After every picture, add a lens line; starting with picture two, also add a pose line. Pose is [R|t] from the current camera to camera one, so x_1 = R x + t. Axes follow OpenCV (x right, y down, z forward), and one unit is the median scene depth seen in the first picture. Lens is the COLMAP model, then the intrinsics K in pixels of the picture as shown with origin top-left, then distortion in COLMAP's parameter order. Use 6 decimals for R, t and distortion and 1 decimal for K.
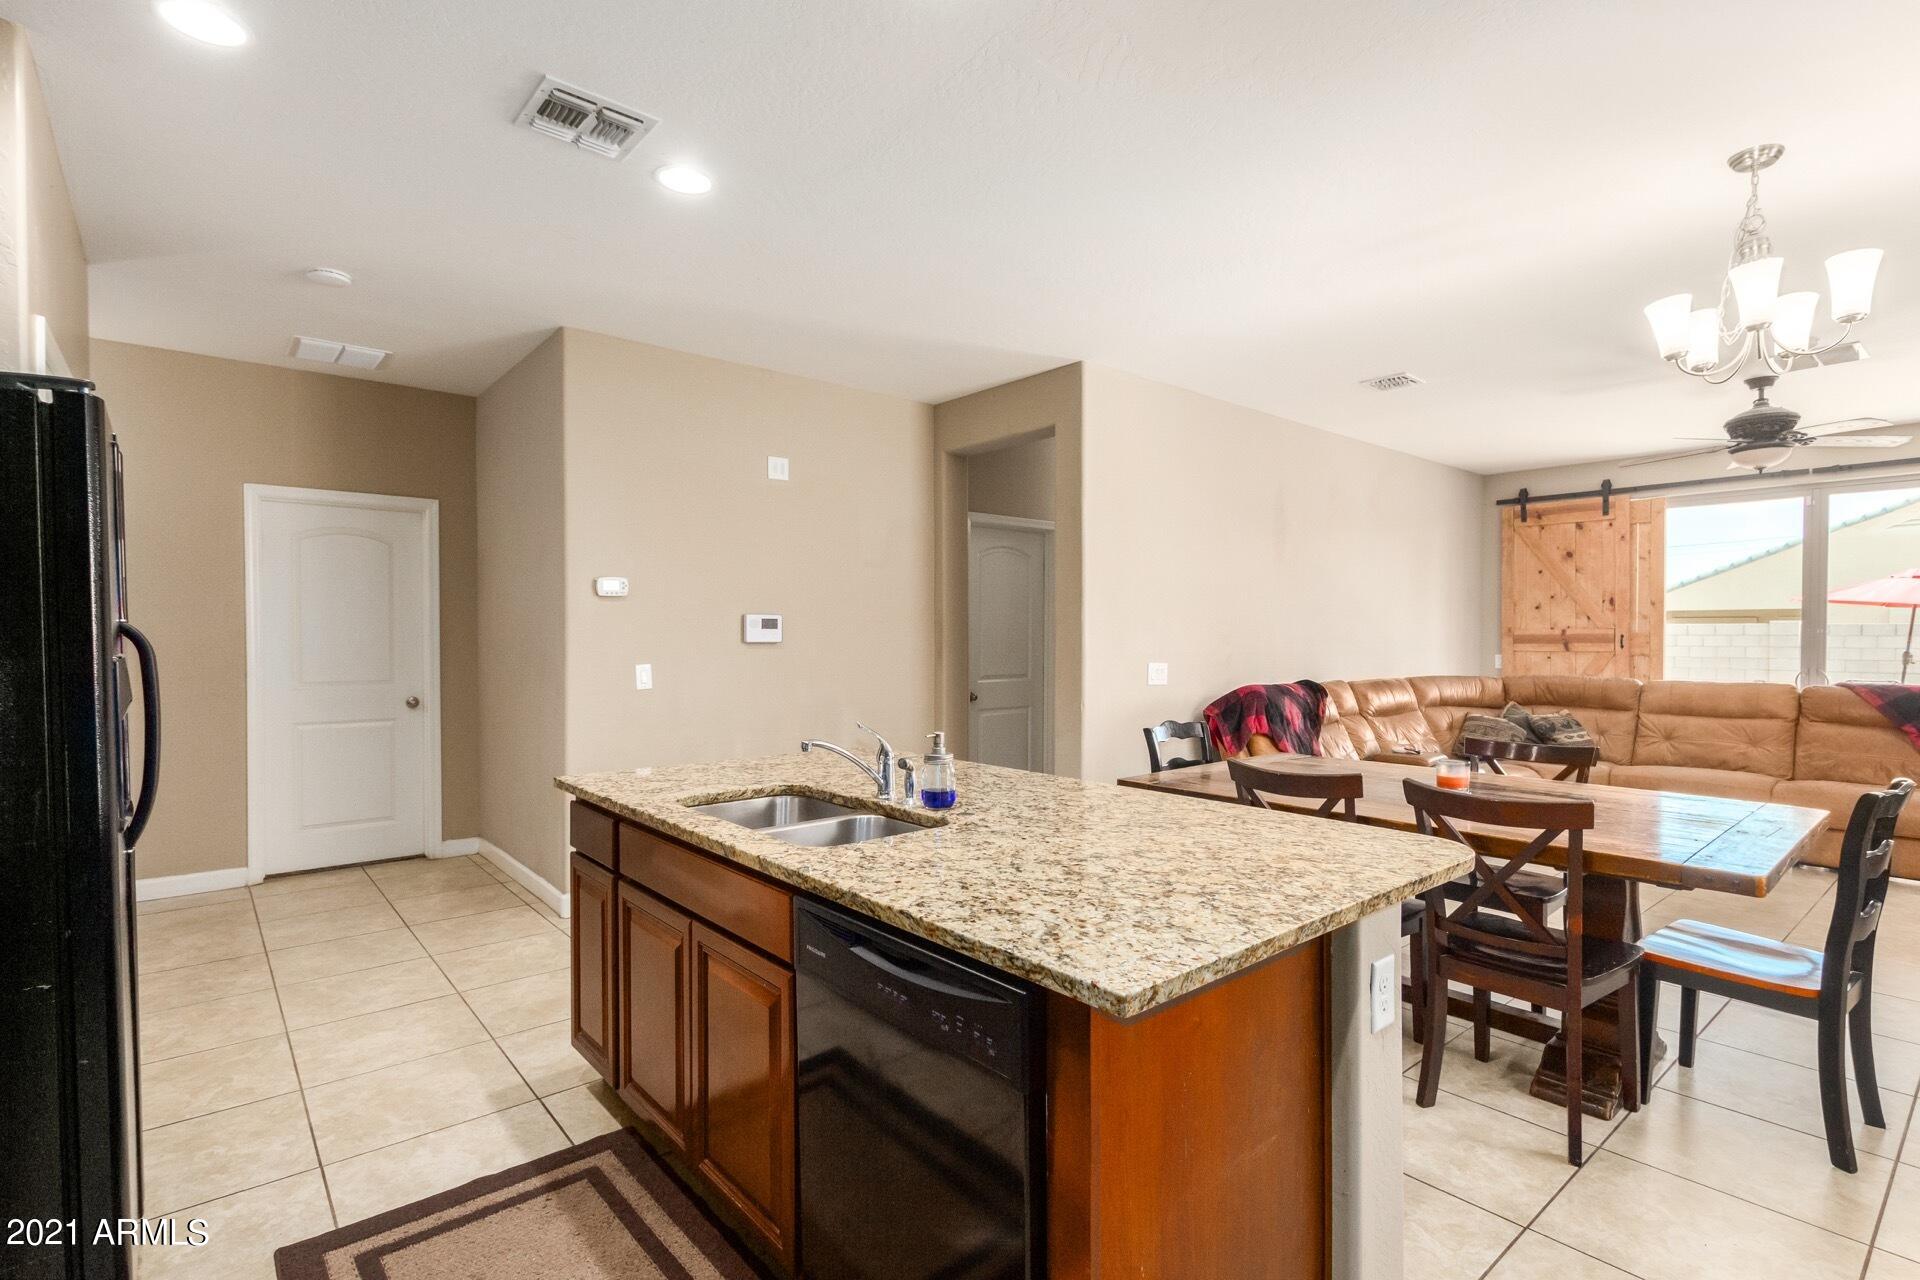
lens RADIAL K [[915.0, 0, 964.8], [0, 915.0, 647.7], [0, 0, 1]] dist [0.012056, 0.000354]
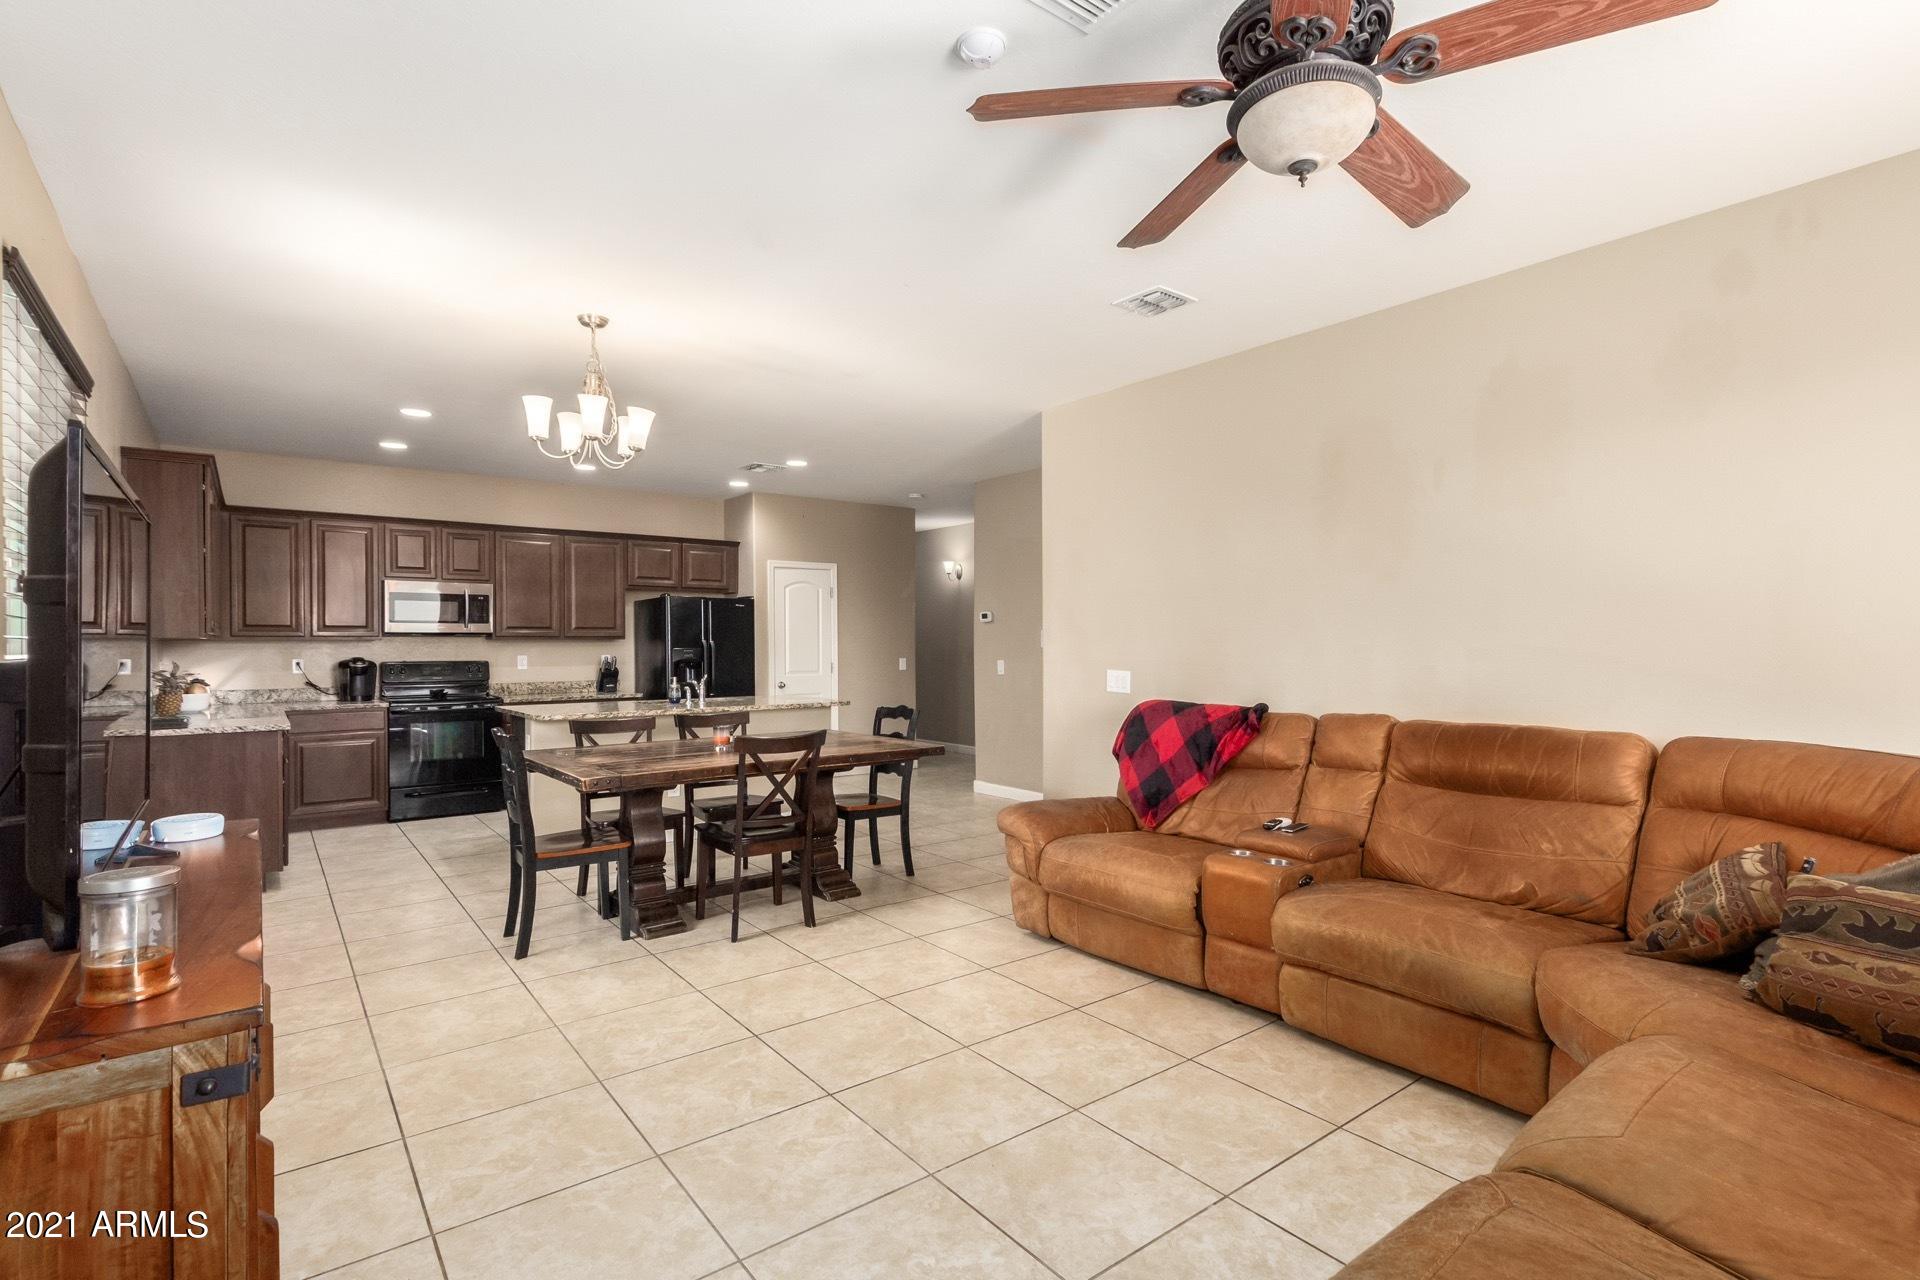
lens RADIAL K [[906.6, 0, 968.1], [0, 906.6, 646.9], [0, 0, 1]] dist [0.009986, 0.000187]
pose [[-0.040804, 0.001747, -0.999166, 0.939361], [-0.012067, 0.999925, 0.002241, -0.006858], [0.999094, 0.012148, -0.040779, 0.684883]]
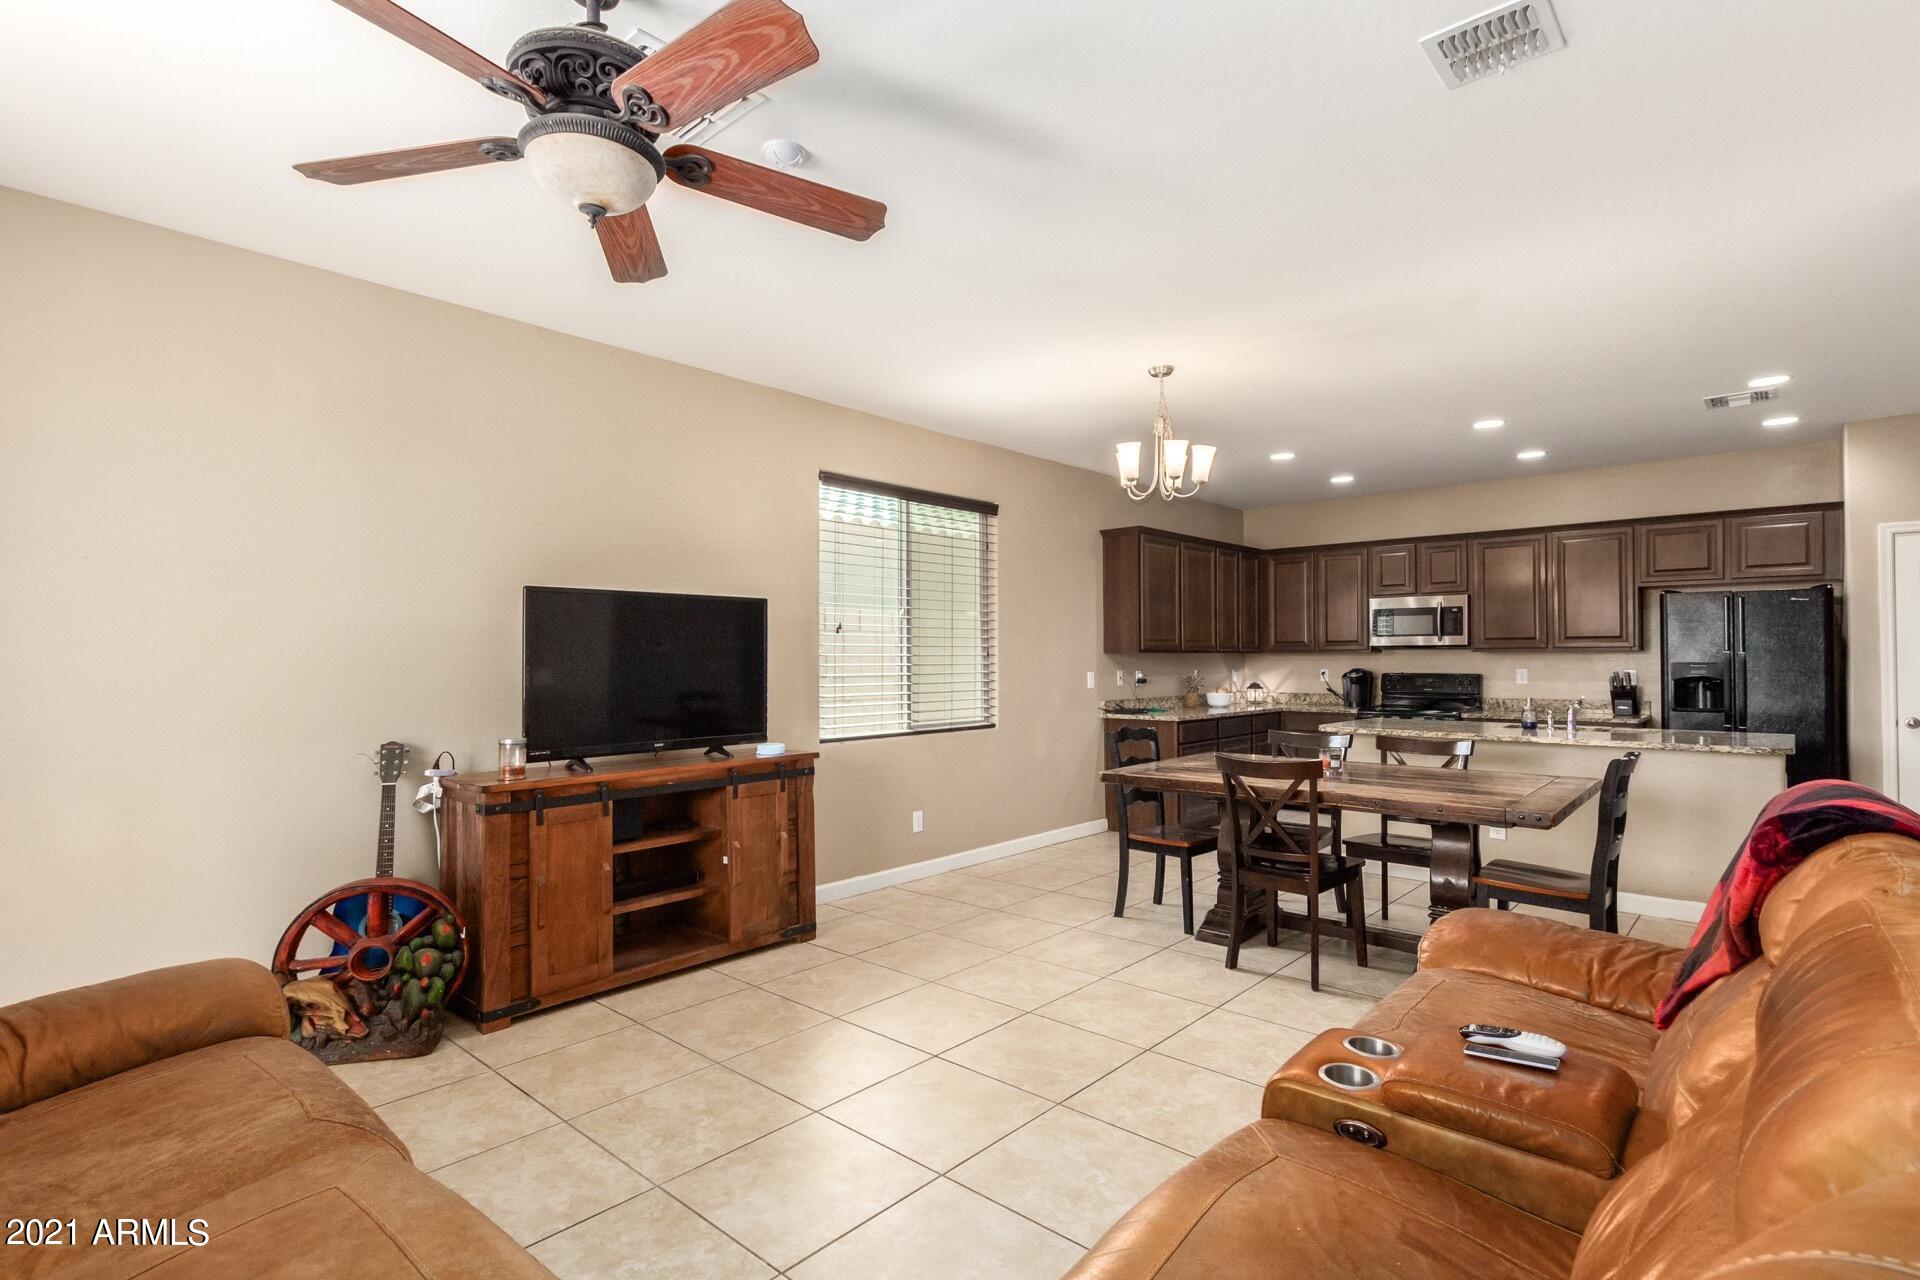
lens RADIAL K [[935.6, 0, 965.4], [0, 935.6, 648.7], [0, 0, 1]] dist [0.011615, -0.000405]
pose [[-0.990512, -0.000834, -0.137421, 0.589950], [-0.001423, 0.999990, 0.004189, -0.013957], [0.137416, 0.004344, -0.990504, 1.078716]]
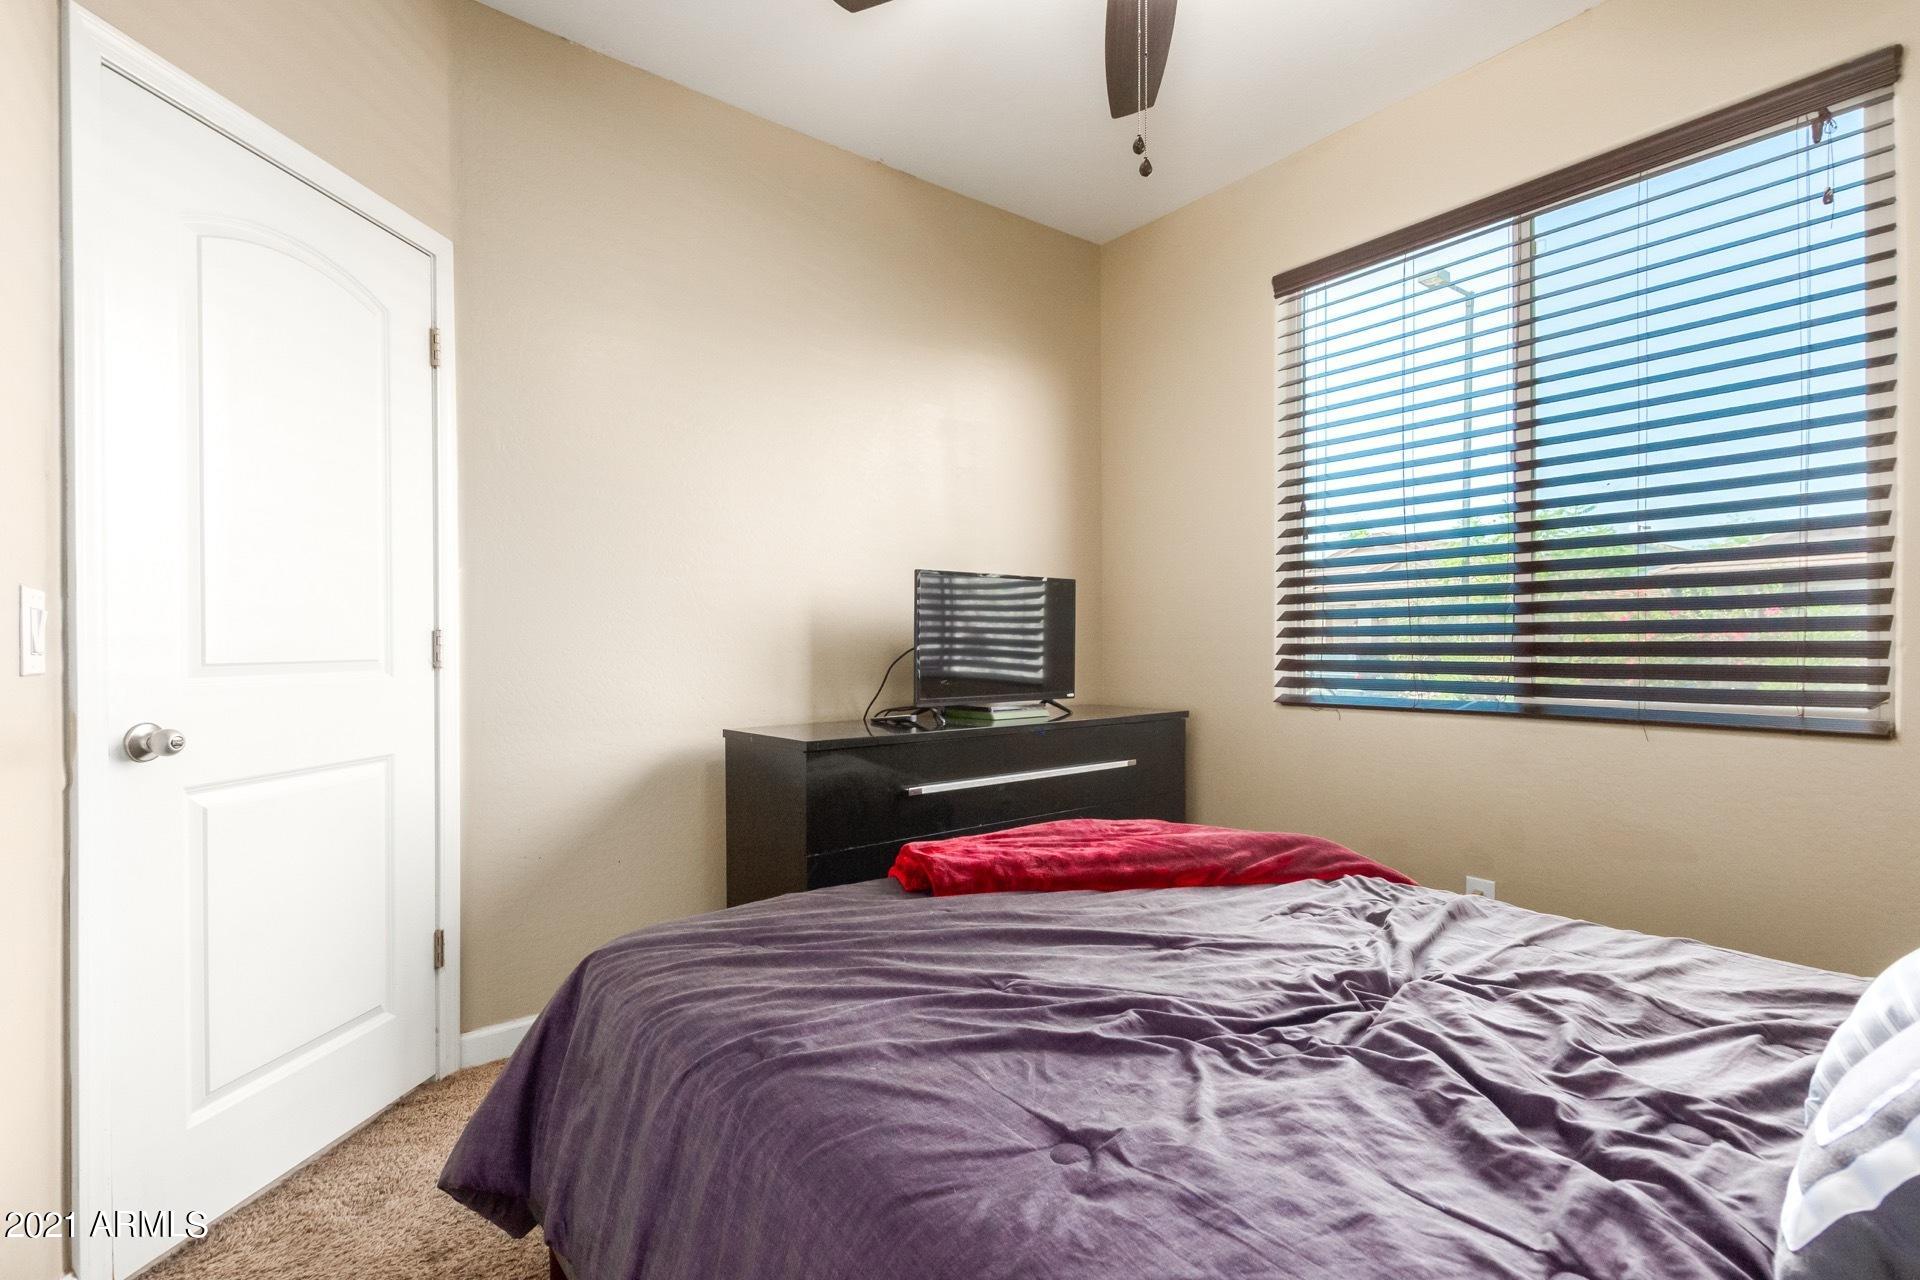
lens RADIAL K [[891.0, 0, 960.8], [0, 891.0, 649.7], [0, 0, 1]] dist [-0.003953, -0.000143]
pose [[0.051069, -0.004150, 0.998687, 0.130978], [0.020140, 0.999792, 0.003125, 0.032740], [-0.998492, 0.019954, 0.051142, 0.439478]]
